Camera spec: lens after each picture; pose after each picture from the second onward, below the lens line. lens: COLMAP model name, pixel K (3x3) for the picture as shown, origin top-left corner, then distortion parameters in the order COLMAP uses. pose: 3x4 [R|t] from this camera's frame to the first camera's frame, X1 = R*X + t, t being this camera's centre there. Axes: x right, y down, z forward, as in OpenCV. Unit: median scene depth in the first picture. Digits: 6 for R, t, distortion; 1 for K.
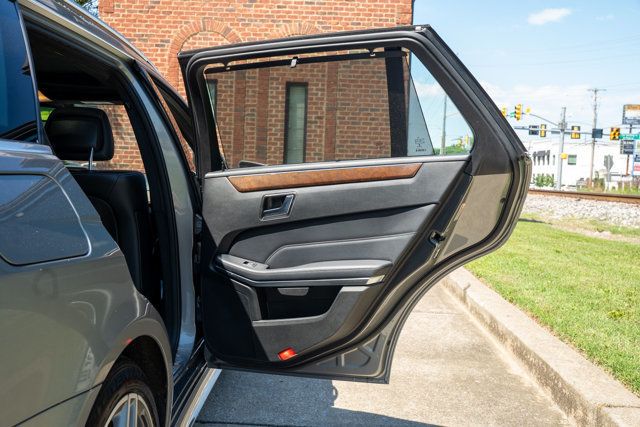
lens RADIAL K [[634.4, 0, 338.7], [0, 634.4, 210.8], [0, 0, 1]] dist [0.007918, 0.000000]
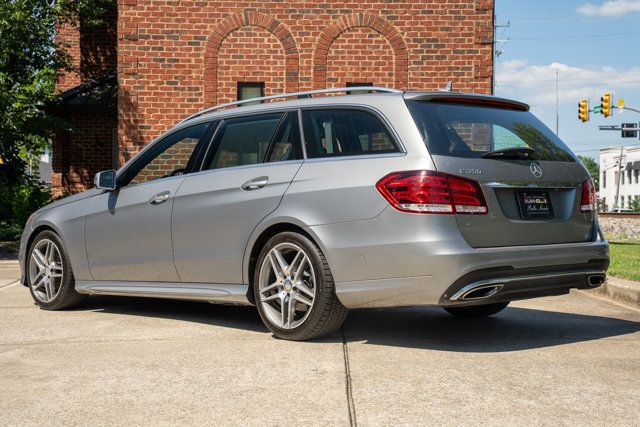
lens RADIAL K [[1030.3, 0, 323.8], [0, 1030.3, 211.6], [0, 0, 1]] dist [0.190110, 0.000000]
pose [[0.999375, -0.029237, 0.019851, -0.144611], [0.030321, 0.997932, -0.056680, 0.043647], [-0.018152, 0.057247, 0.998195, -0.357619]]
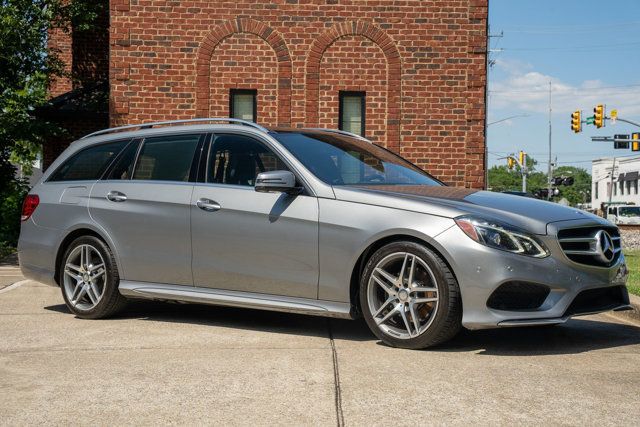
lens RADIAL K [[1030.3, 0, 322.0], [0, 1030.3, 216.7], [0, 0, 1]] dist [0.190110, 0.000000]
pose [[0.999464, -0.020379, 0.025621, -0.143644], [0.021879, 0.997976, -0.059709, 0.043195], [-0.024352, 0.060237, 0.997887, -0.351159]]
